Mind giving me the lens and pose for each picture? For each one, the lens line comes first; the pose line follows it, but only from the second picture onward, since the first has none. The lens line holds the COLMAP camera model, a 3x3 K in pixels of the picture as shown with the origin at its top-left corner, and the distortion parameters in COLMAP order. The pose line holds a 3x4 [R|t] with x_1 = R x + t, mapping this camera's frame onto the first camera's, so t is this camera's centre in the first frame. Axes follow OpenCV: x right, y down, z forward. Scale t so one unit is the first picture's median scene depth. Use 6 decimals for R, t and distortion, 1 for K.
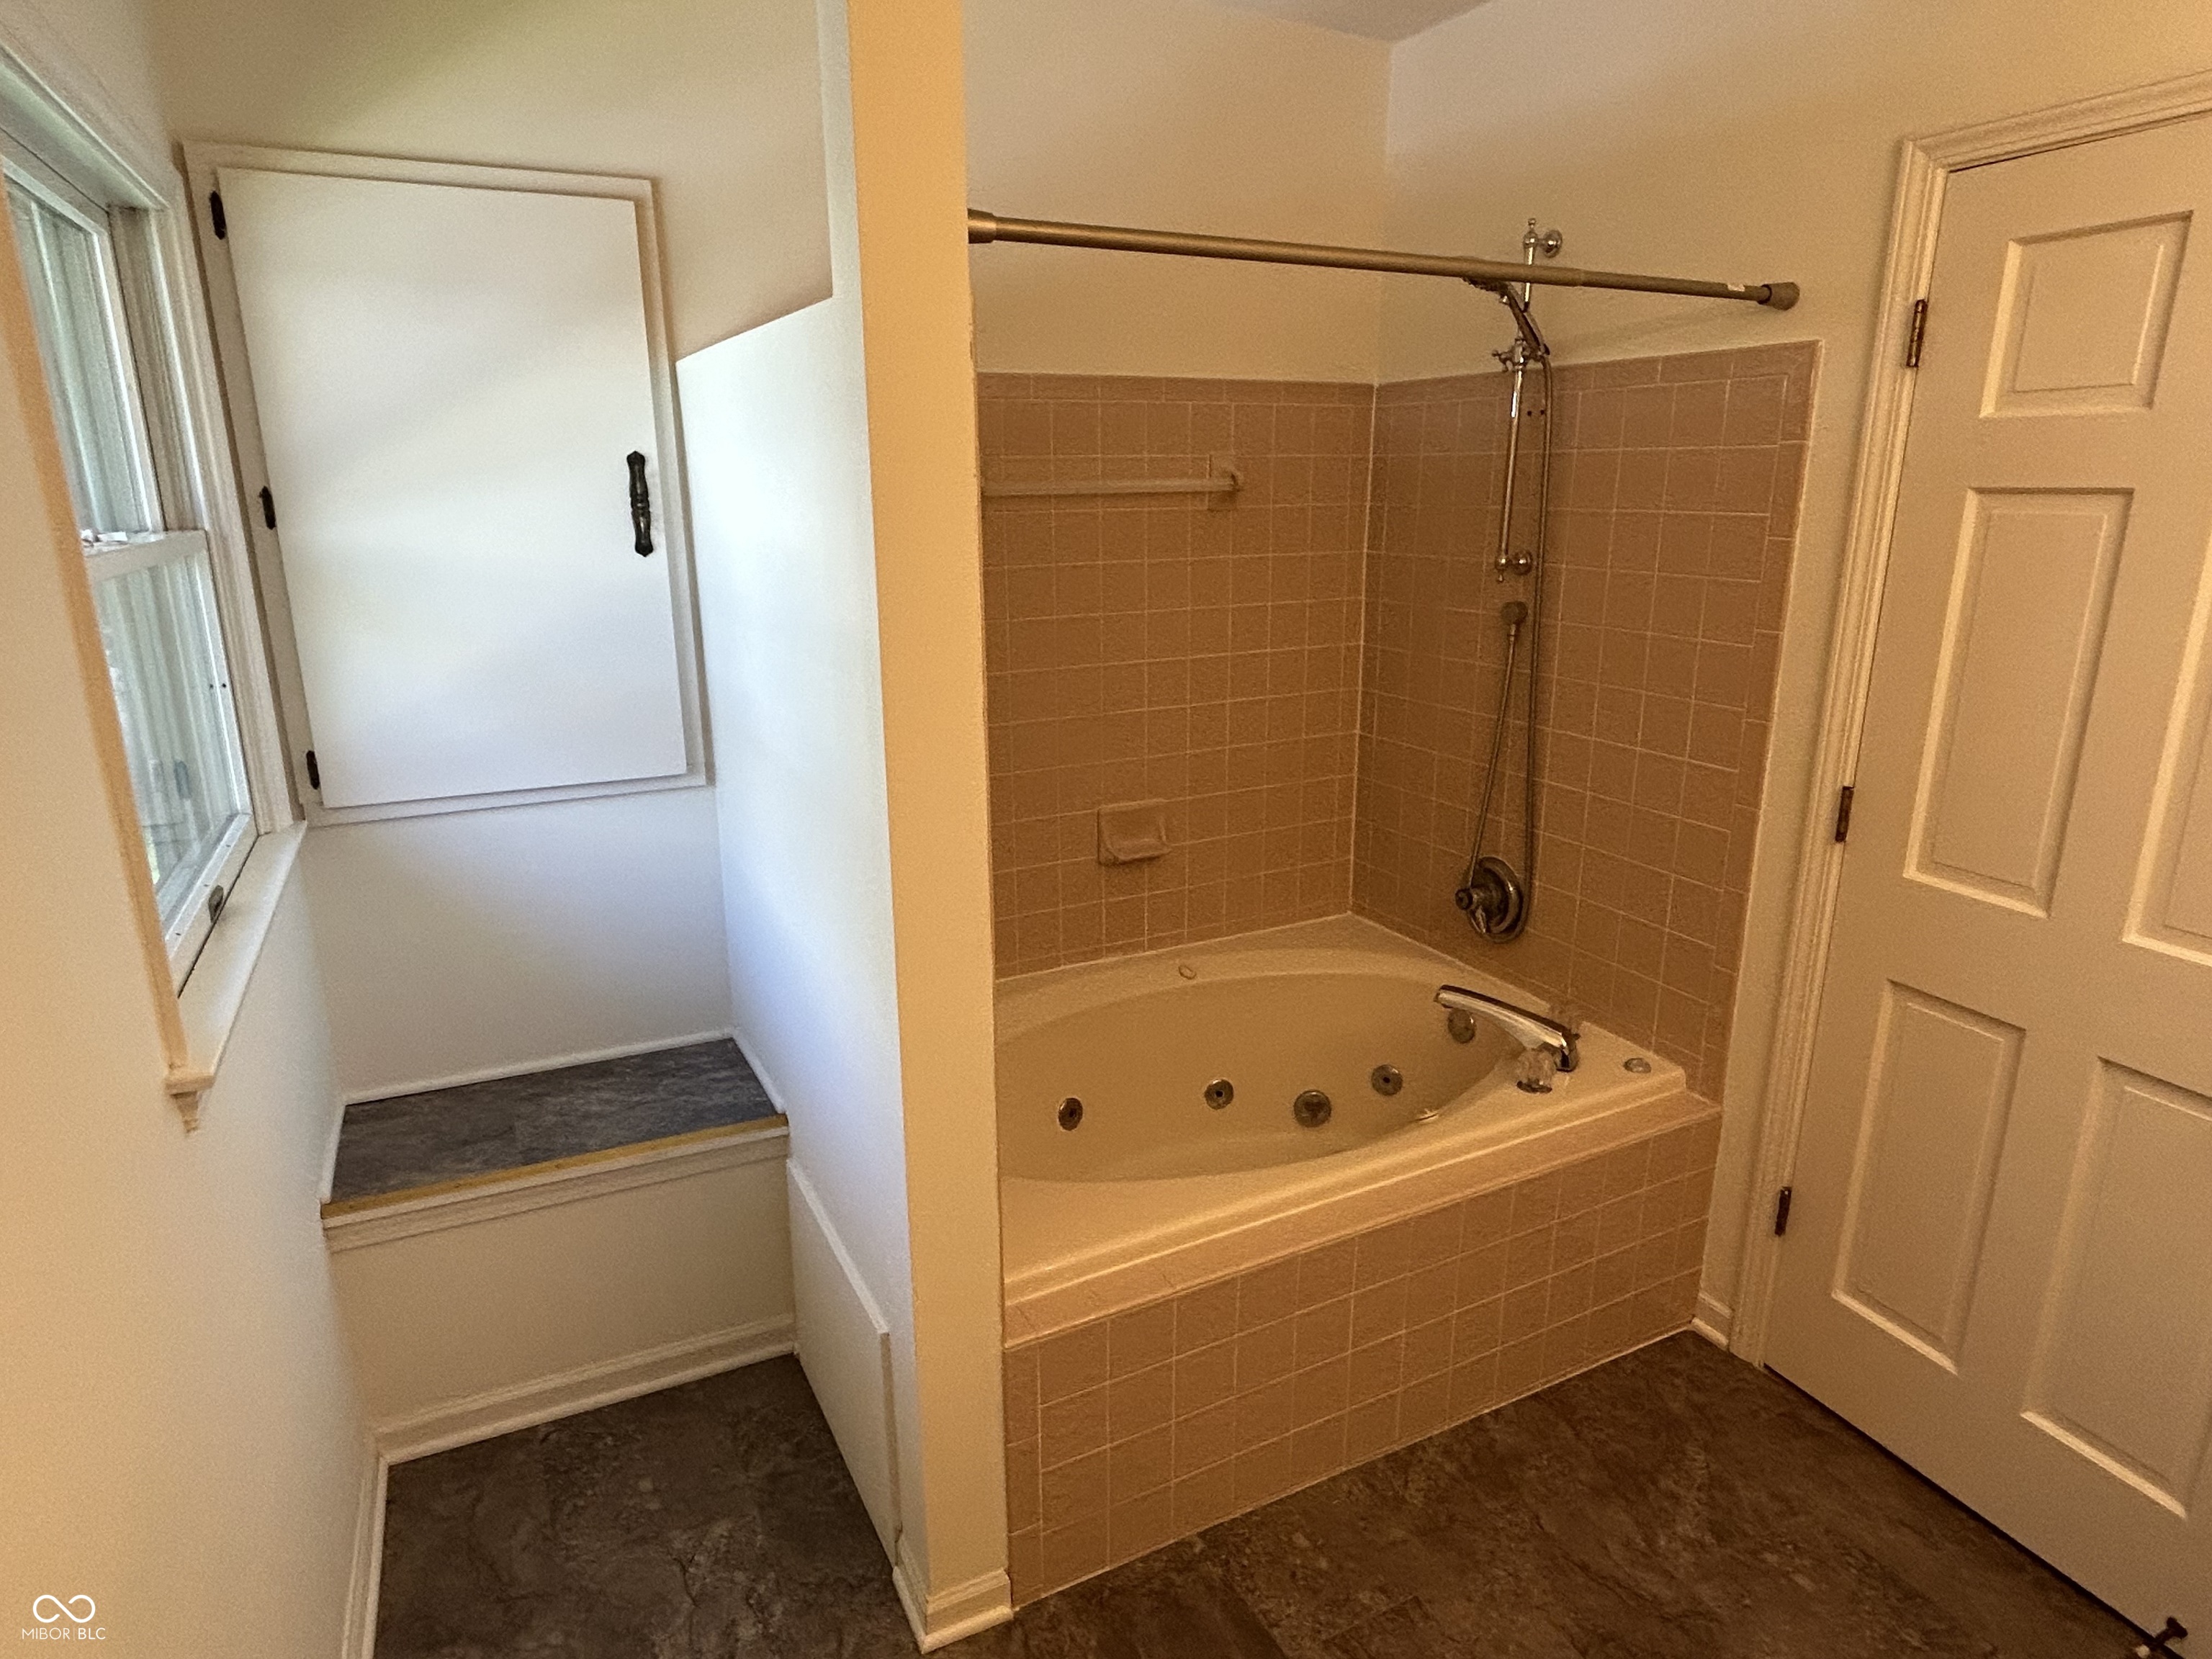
lens RADIAL K [[1289.3, 0, 1083.2], [0, 1289.3, 826.8], [0, 0, 1]] dist [0.022664, 0.000238]
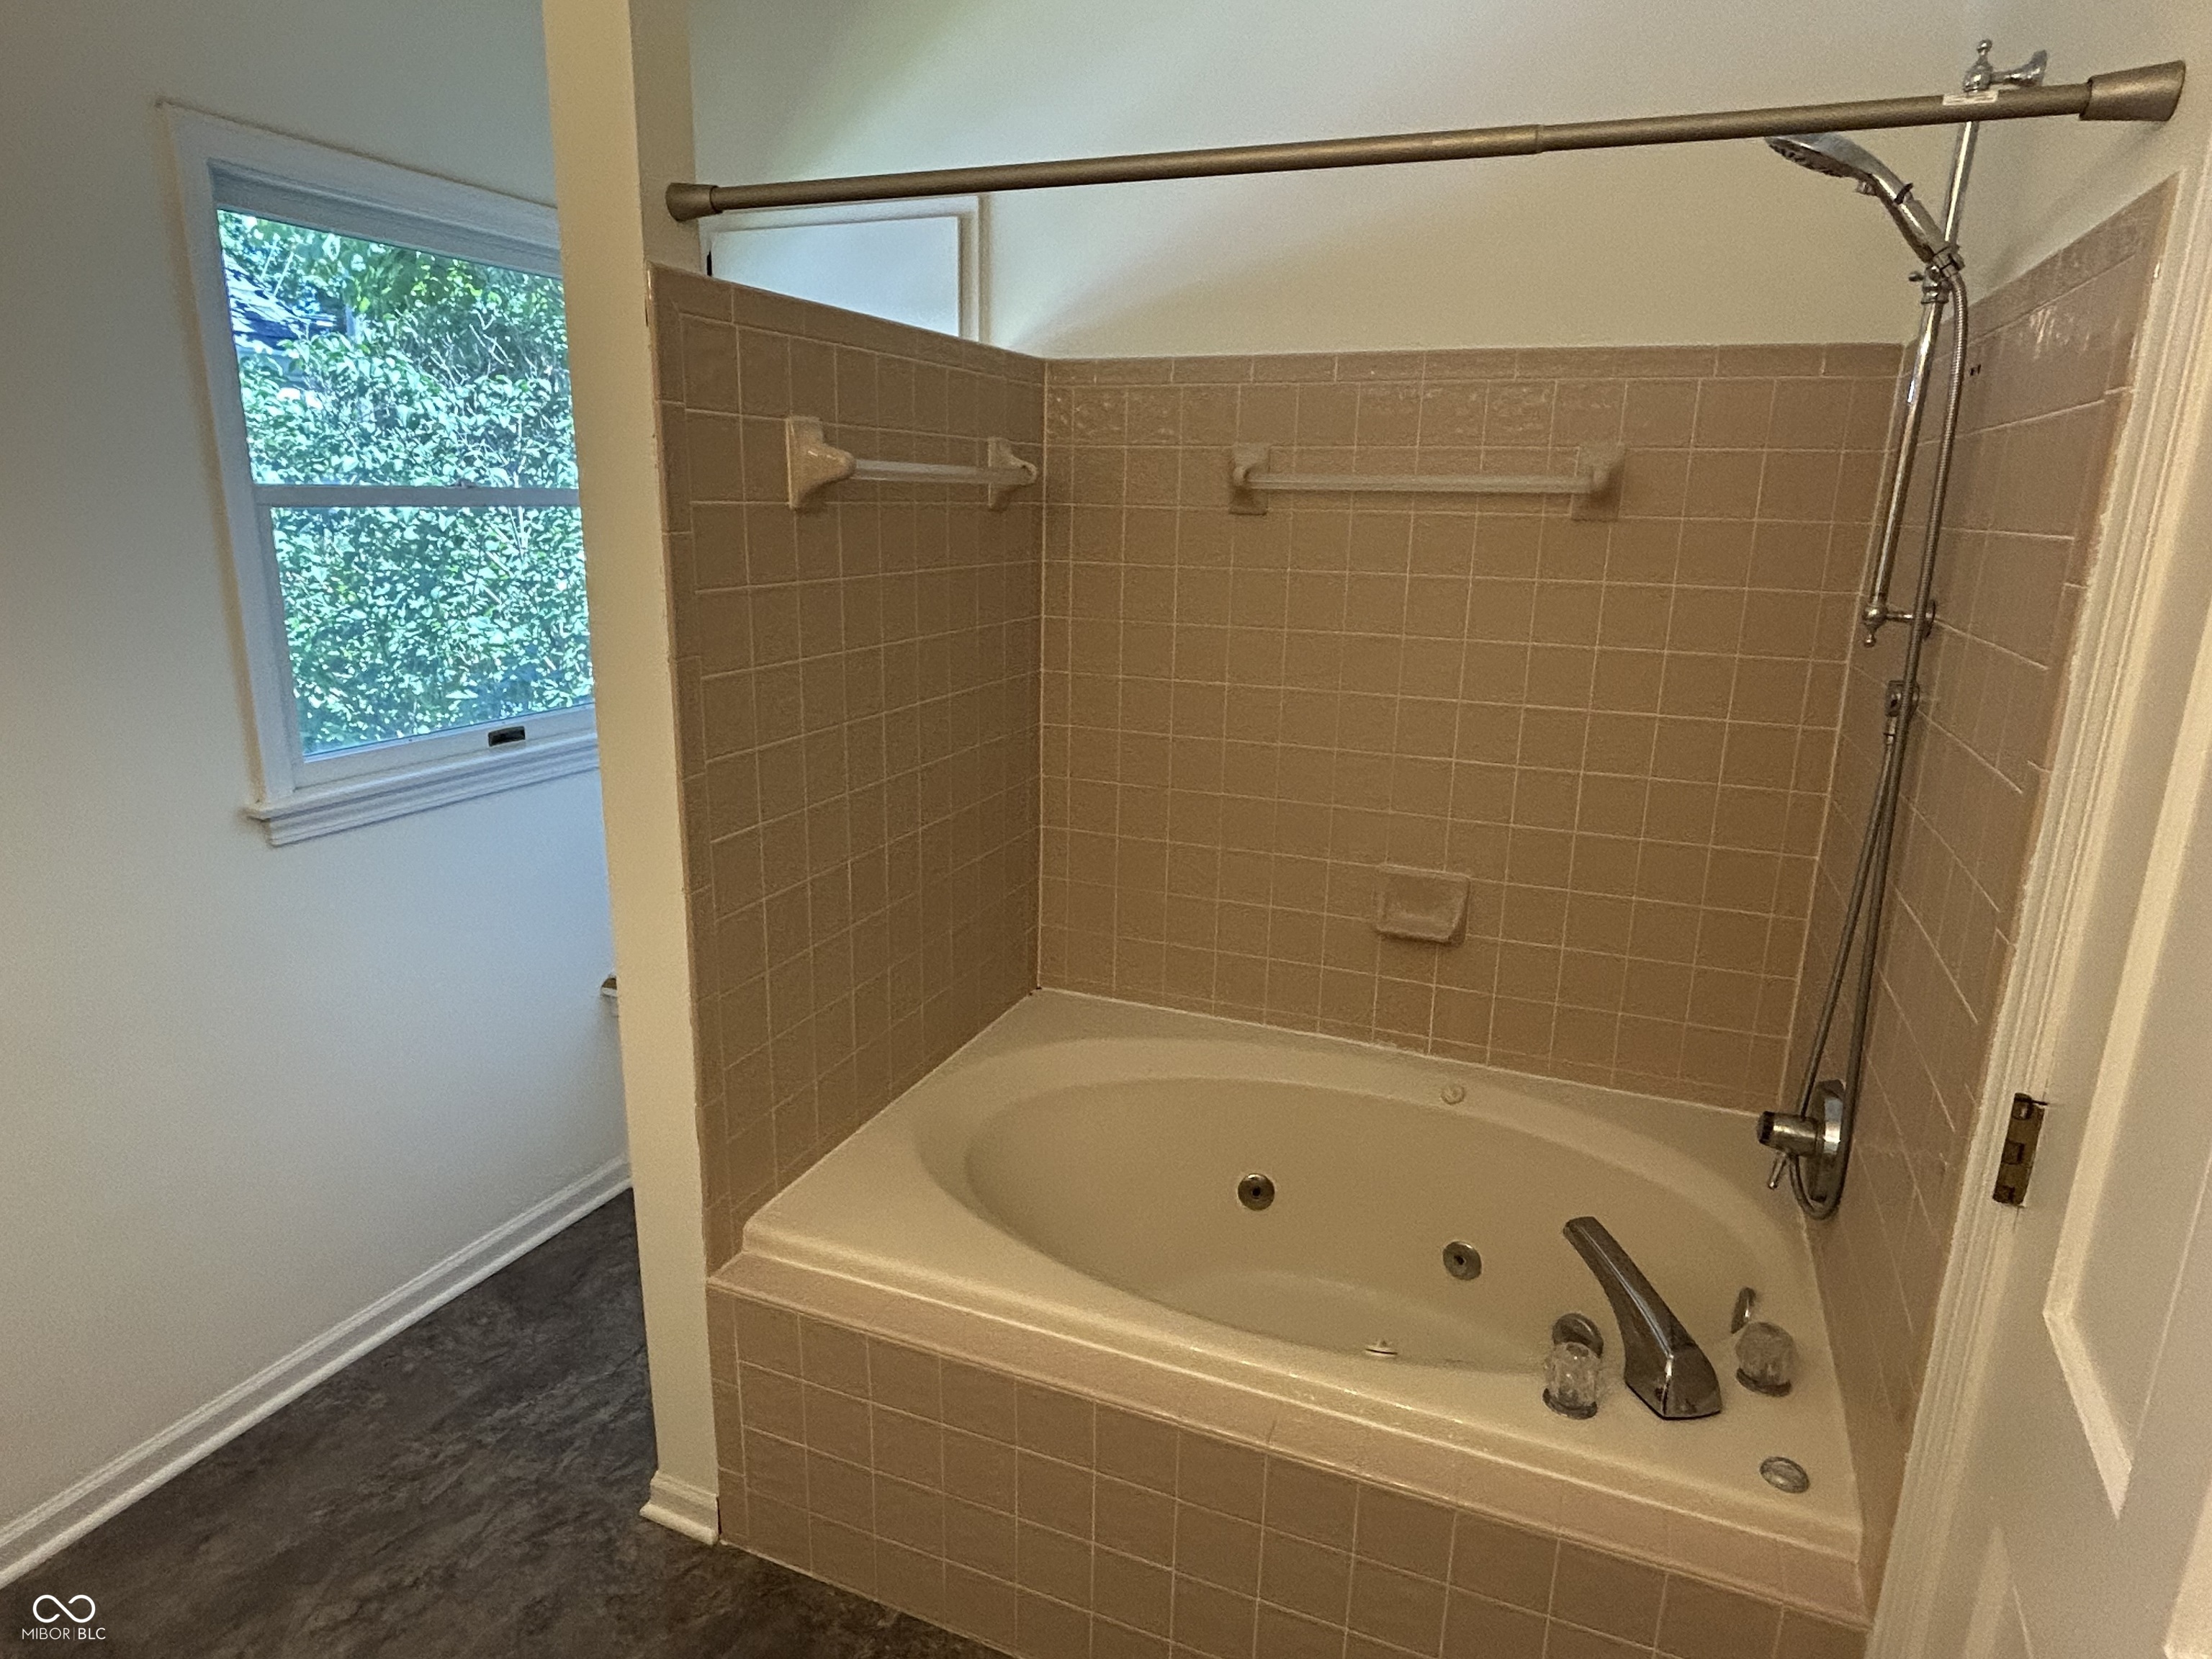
lens RADIAL K [[1289.3, 0, 1083.2], [0, 1289.3, 826.8], [0, 0, 1]] dist [0.022664, 0.000238]
pose [[0.644552, 0.206918, -0.736029, 0.568907], [-0.216812, 0.972630, 0.083567, -0.076300], [0.733175, 0.105717, 0.671772, 0.327997]]
